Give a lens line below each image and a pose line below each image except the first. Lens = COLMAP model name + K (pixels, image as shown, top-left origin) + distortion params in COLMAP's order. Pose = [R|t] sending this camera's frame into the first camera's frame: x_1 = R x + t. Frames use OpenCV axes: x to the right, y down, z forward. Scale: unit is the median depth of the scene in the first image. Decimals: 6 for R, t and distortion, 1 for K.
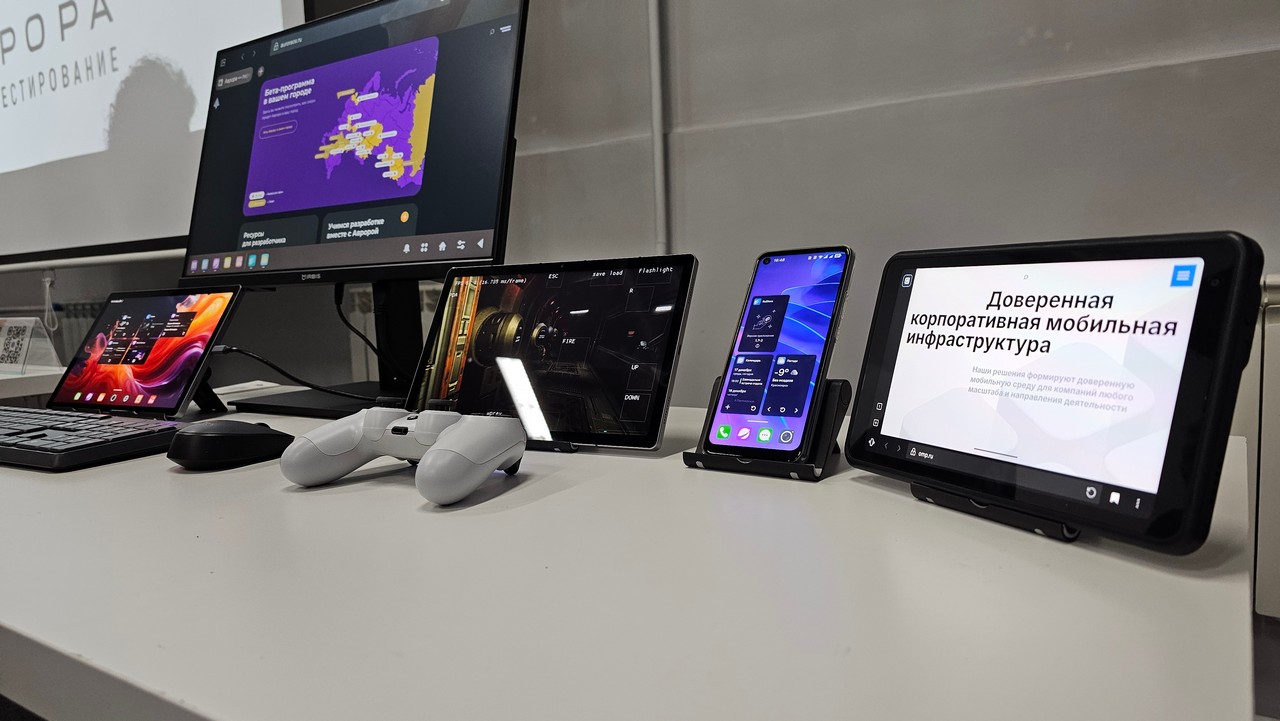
lens RADIAL K [[903.8, 0, 640.0], [0, 903.8, 360.5], [0, 0, 1]] dist [0.075105, -0.094493]
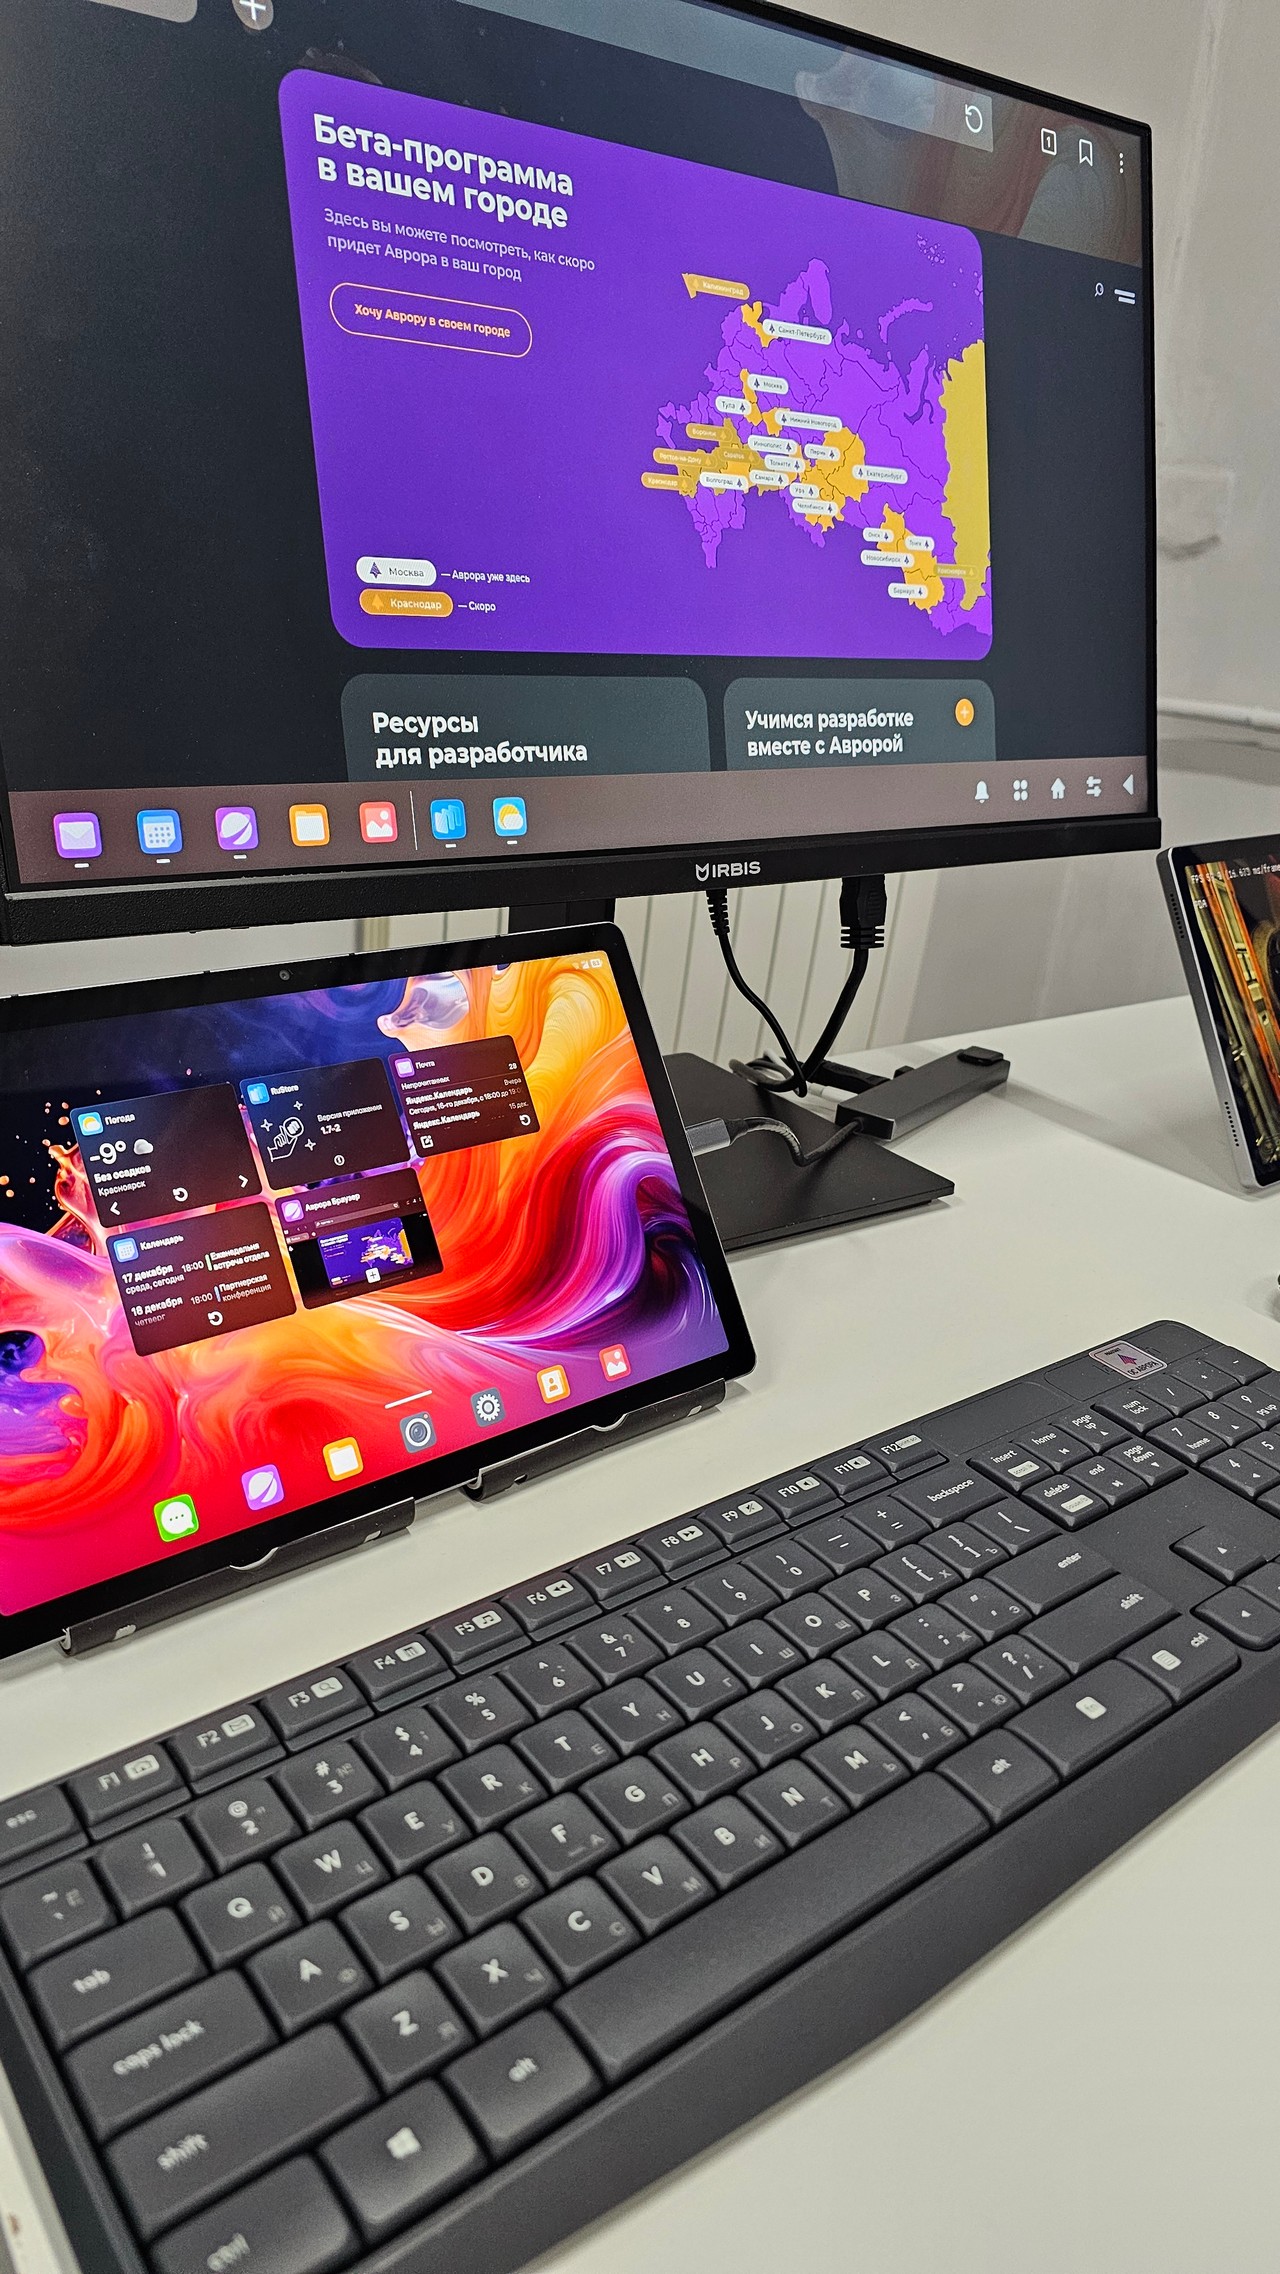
lens RADIAL K [[1605.7, 0, 640.0], [0, 1605.7, 1137.0], [0, 0, 1]] dist [0.075105, -0.094493]
pose [[0.318620, -0.281236, 0.905200, -0.968353], [-0.010054, 0.953914, 0.299910, -0.180228], [-0.947829, -0.104658, 0.301109, 0.835514]]
